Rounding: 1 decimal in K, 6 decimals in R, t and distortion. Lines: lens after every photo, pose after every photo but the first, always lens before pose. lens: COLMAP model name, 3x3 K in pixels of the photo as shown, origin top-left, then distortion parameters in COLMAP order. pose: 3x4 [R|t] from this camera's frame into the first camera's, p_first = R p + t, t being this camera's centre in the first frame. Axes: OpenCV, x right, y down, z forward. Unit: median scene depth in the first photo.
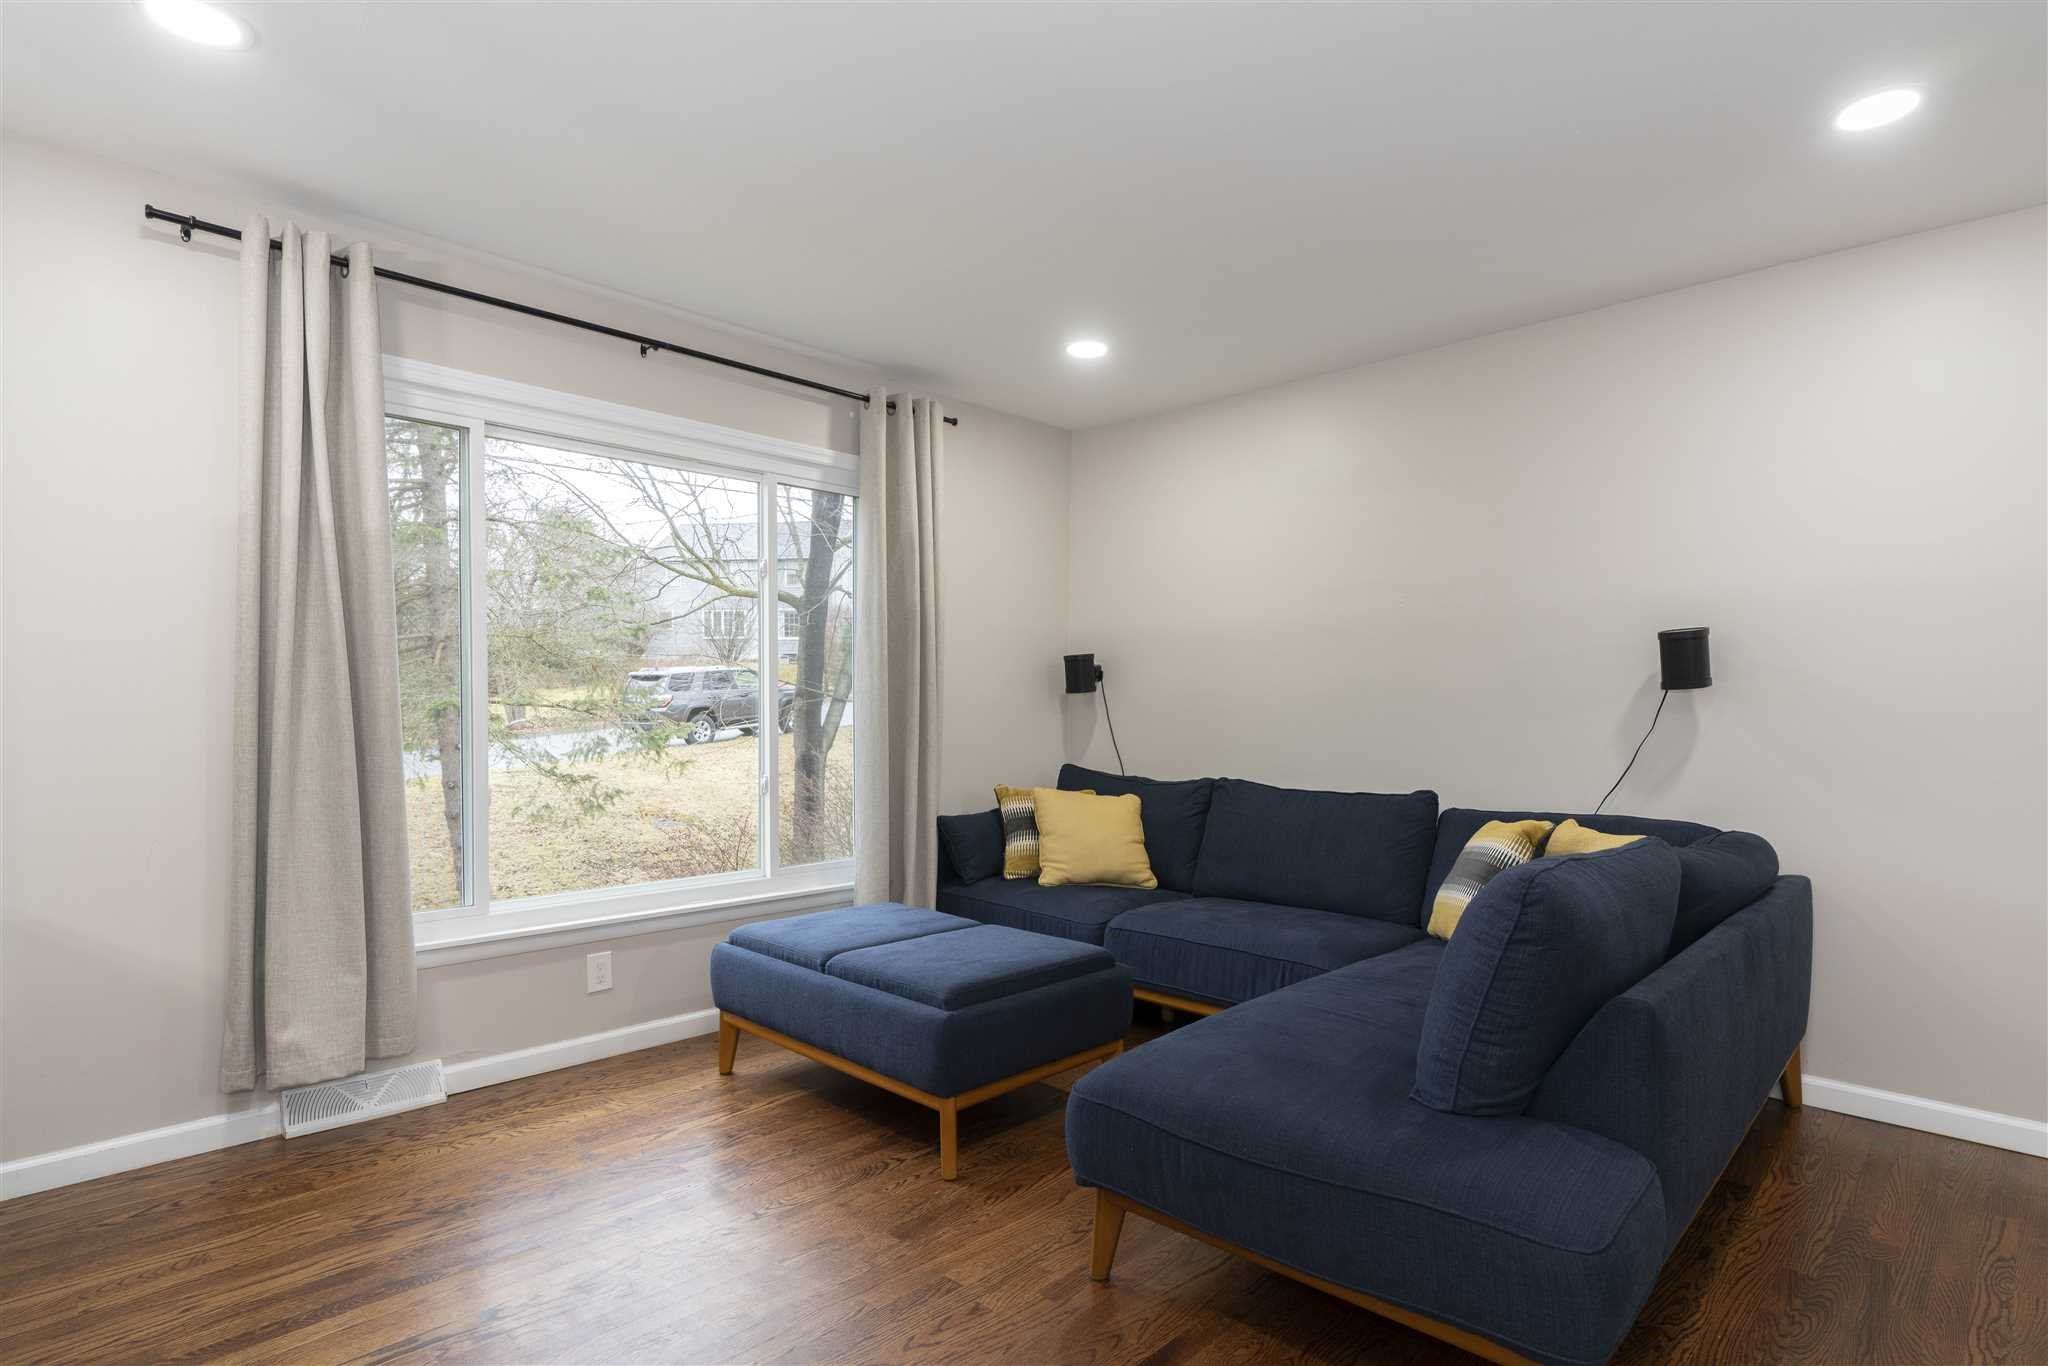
lens RADIAL K [[1082.4, 0, 1024.0], [0, 1082.4, 683.0], [0, 0, 1]] dist [-0.001280, -0.000248]
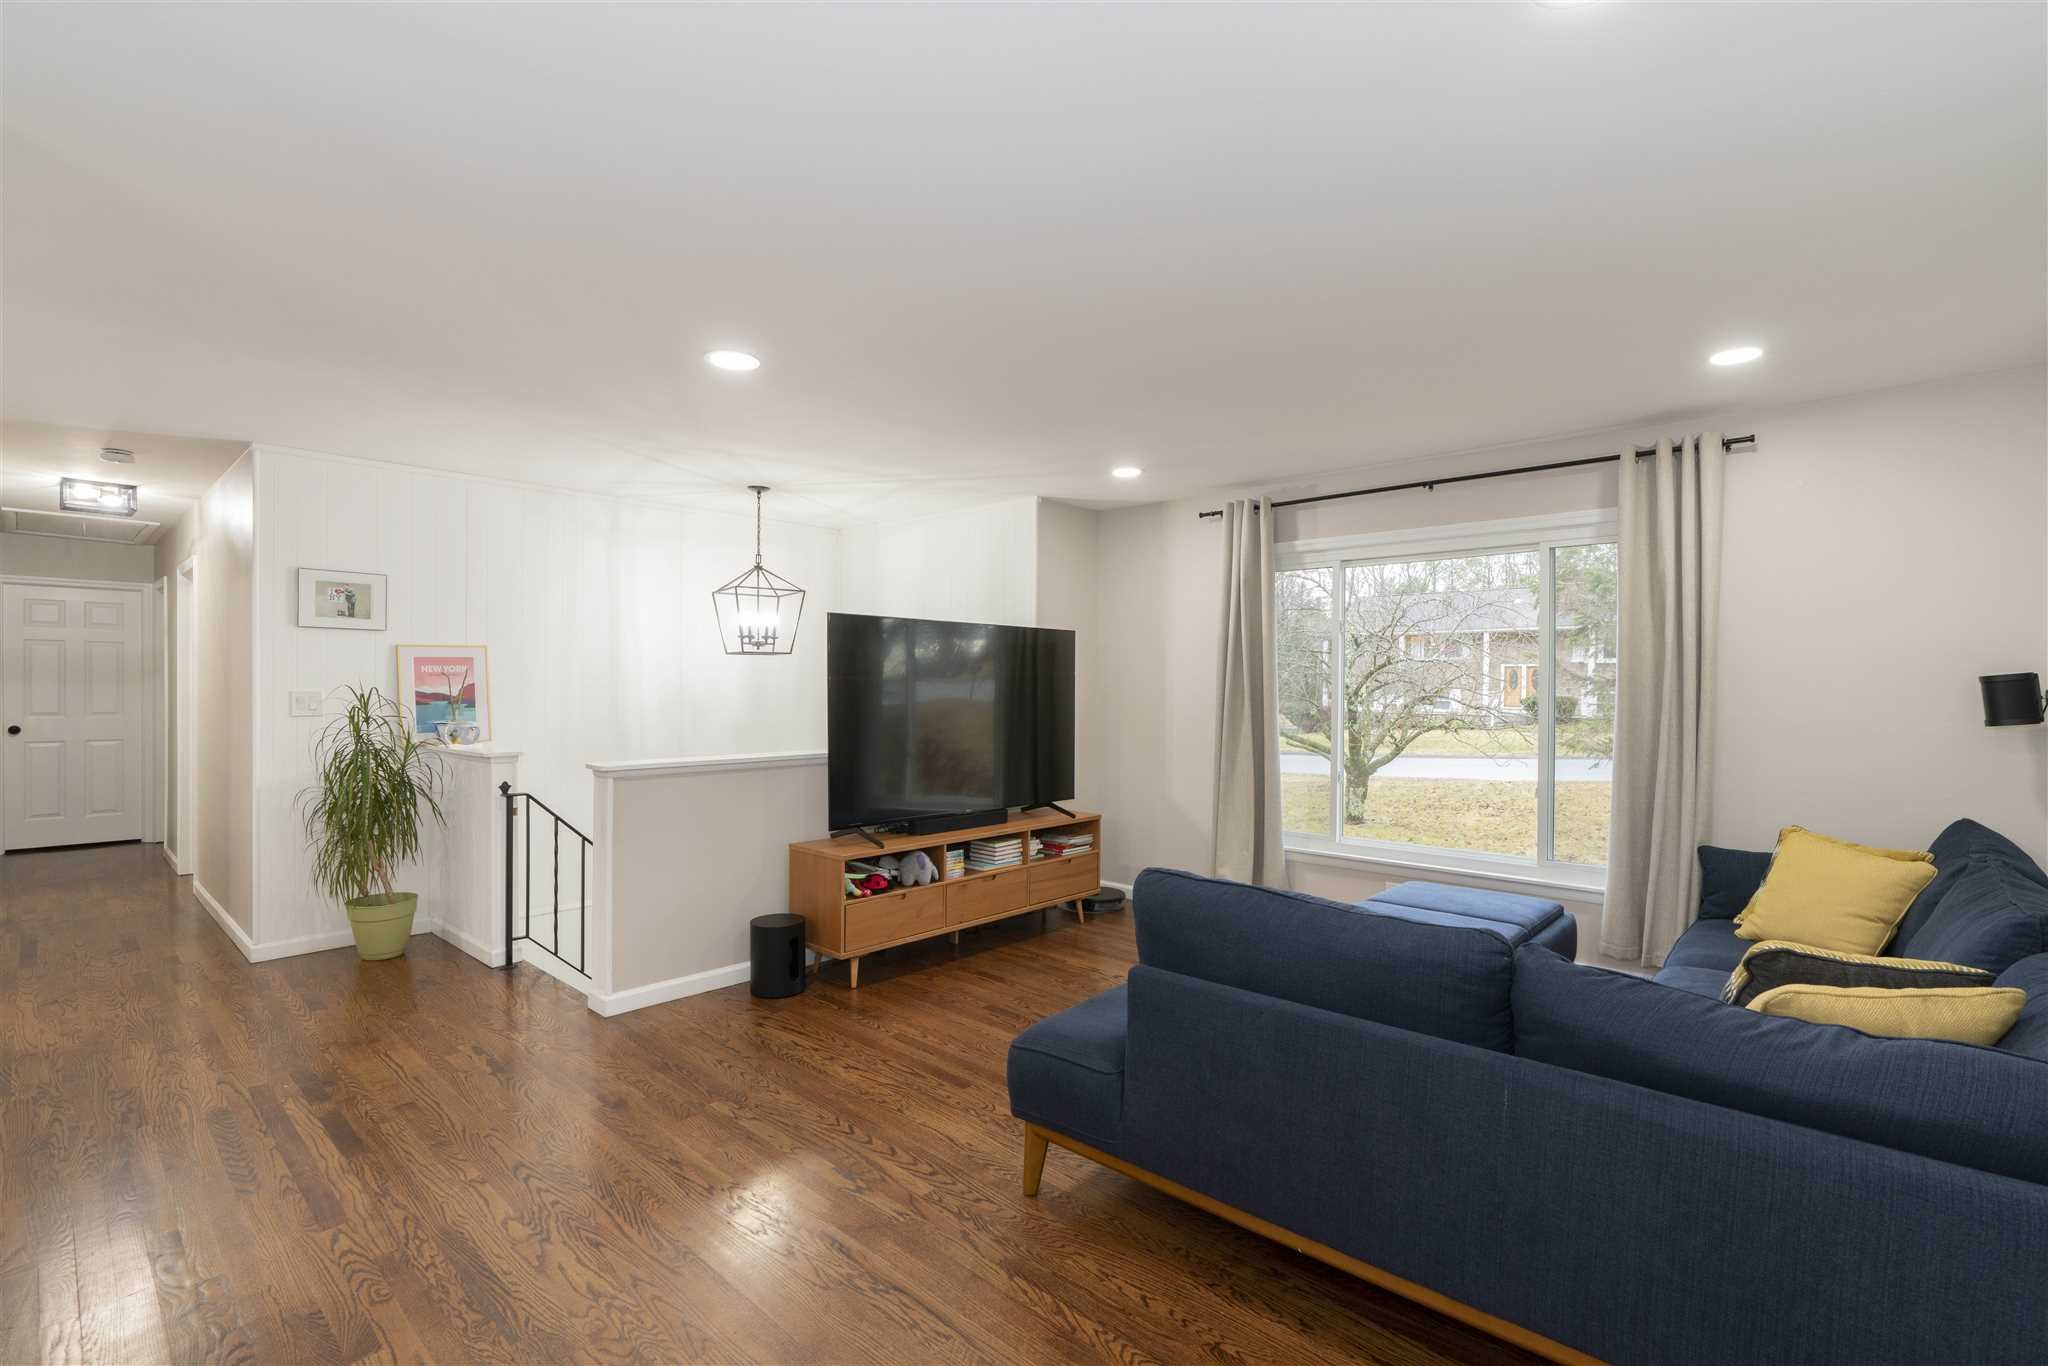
lens RADIAL K [[935.0, 0, 1024.0], [0, 935.0, 683.0], [0, 0, 1]] dist [0.000135, 0.000032]
pose [[0.020608, -0.007194, -0.999762, 0.827085], [0.023449, 0.999703, -0.006710, -0.038375], [0.999513, -0.023305, 0.020770, 0.373171]]
